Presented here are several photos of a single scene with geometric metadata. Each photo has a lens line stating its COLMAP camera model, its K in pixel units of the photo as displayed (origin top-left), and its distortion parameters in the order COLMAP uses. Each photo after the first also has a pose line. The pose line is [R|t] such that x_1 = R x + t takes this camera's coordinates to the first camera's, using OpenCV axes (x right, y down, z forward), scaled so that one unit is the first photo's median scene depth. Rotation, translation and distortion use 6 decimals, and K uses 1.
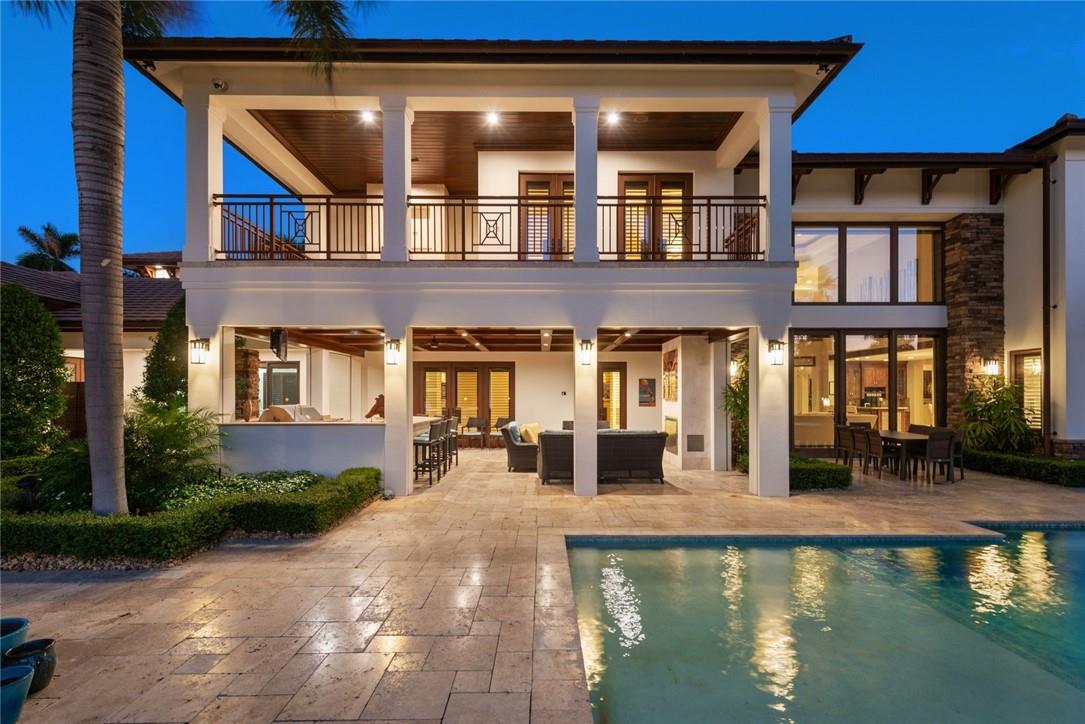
lens RADIAL K [[498.0, 0, 544.3], [0, 498.0, 397.0], [0, 0, 1]] dist [0.023145, -0.015706]
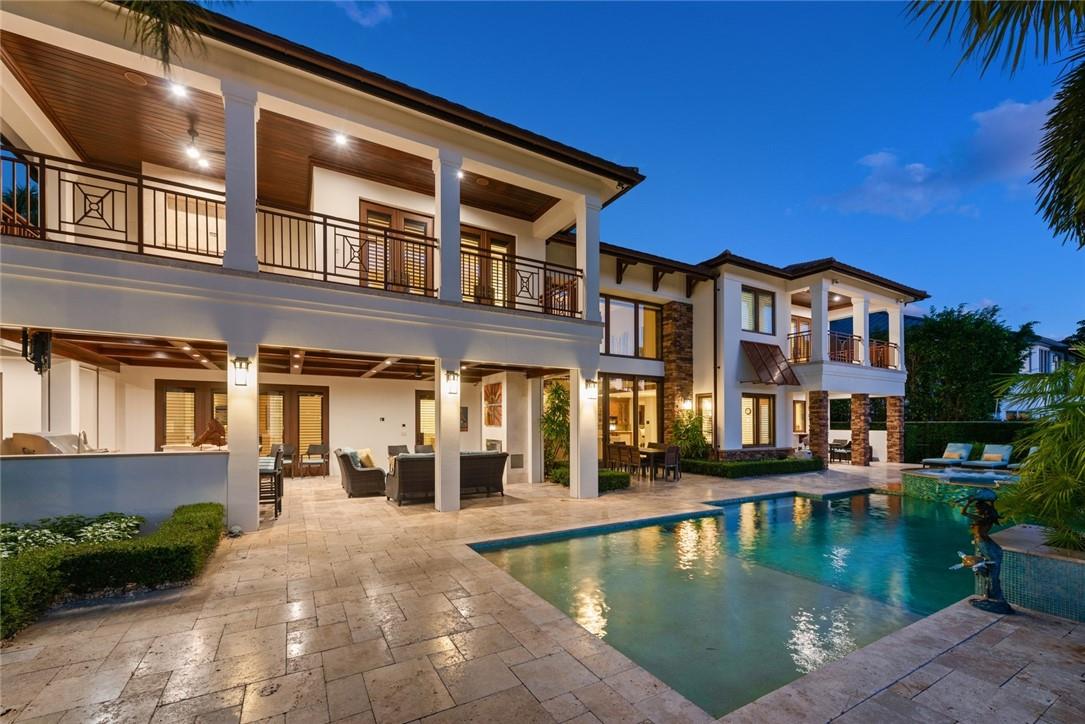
lens RADIAL K [[471.0, 0, 541.9], [0, 471.0, 426.3], [0, 0, 1]] dist [0.002644, -0.000302]
pose [[0.856150, -0.000466, 0.516727, -0.237451], [-0.003224, 0.999975, 0.006244, 0.000797], [-0.516717, -0.007012, 0.856127, -0.002772]]
